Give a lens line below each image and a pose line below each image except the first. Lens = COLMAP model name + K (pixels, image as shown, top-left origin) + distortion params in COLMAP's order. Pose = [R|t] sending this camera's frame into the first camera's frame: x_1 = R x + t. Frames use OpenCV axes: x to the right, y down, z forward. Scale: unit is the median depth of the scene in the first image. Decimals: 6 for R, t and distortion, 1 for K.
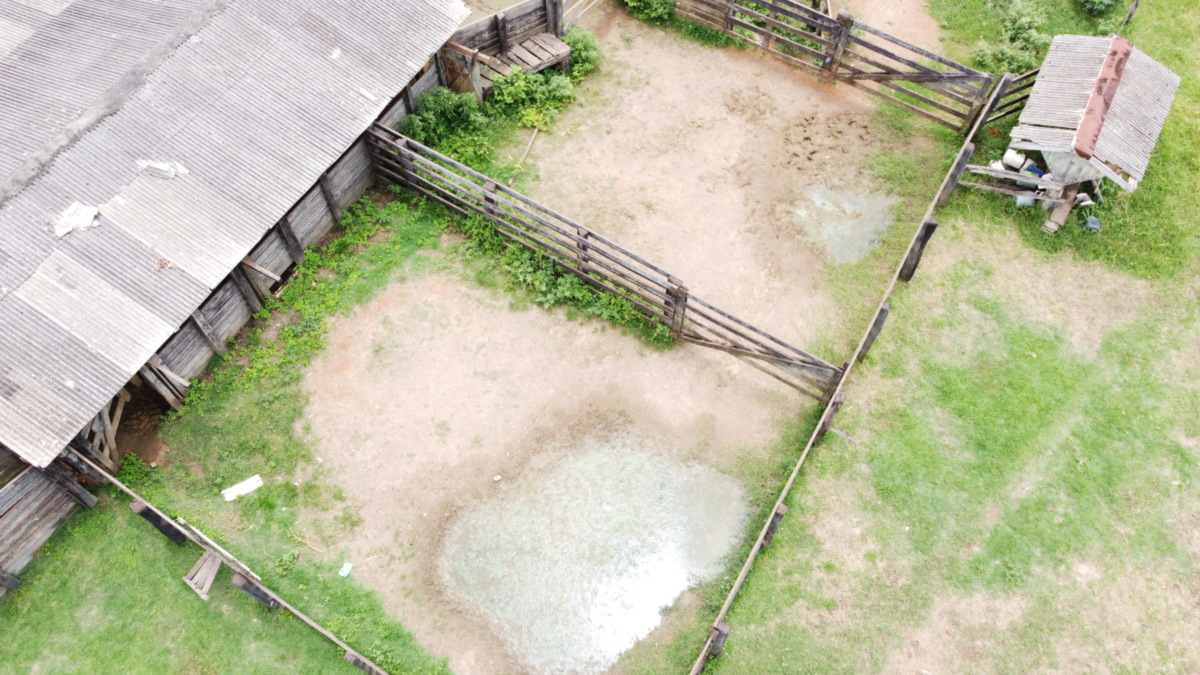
lens RADIAL K [[915.7, 0, 592.4], [0, 915.7, 333.7], [0, 0, 1]] dist [-0.004364, -0.001933]
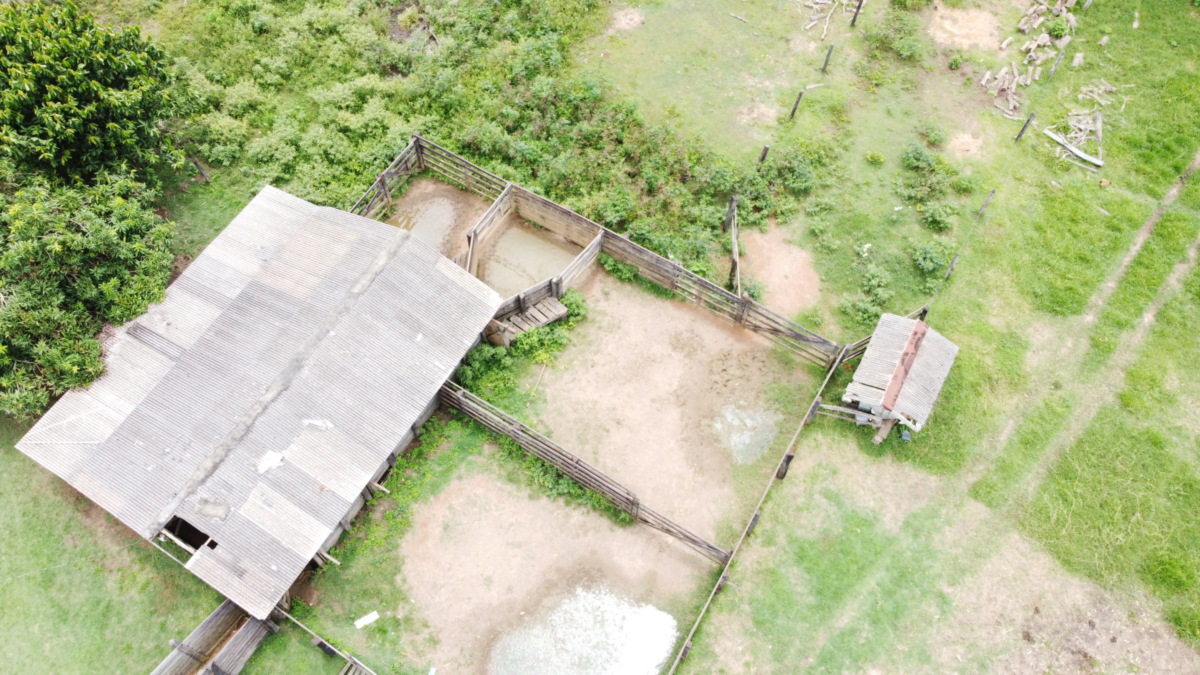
lens RADIAL K [[909.9, 0, 591.3], [0, 909.9, 336.8], [0, 0, 1]] dist [-0.003859, -0.007022]
pose [[0.999967, 0.004102, 0.007082, 0.005182], [-0.004139, 0.999978, 0.005211, -0.309361], [-0.007061, -0.005241, 0.999961, -0.557531]]
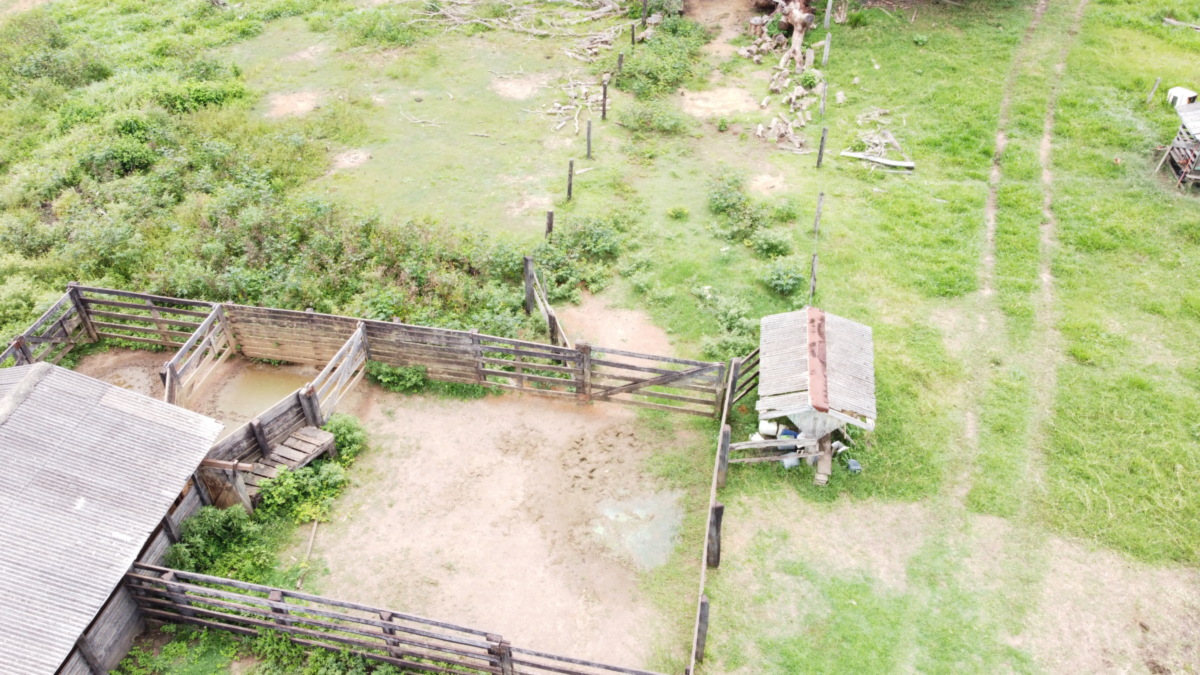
lens RADIAL K [[915.7, 0, 592.4], [0, 915.7, 333.7], [0, 0, 1]] dist [-0.004364, -0.001933]
pose [[0.941027, -0.221650, 0.255617, 0.012187], [0.299081, 0.898185, -0.322202, -0.004052], [-0.158175, 0.379651, 0.911507, -0.001255]]
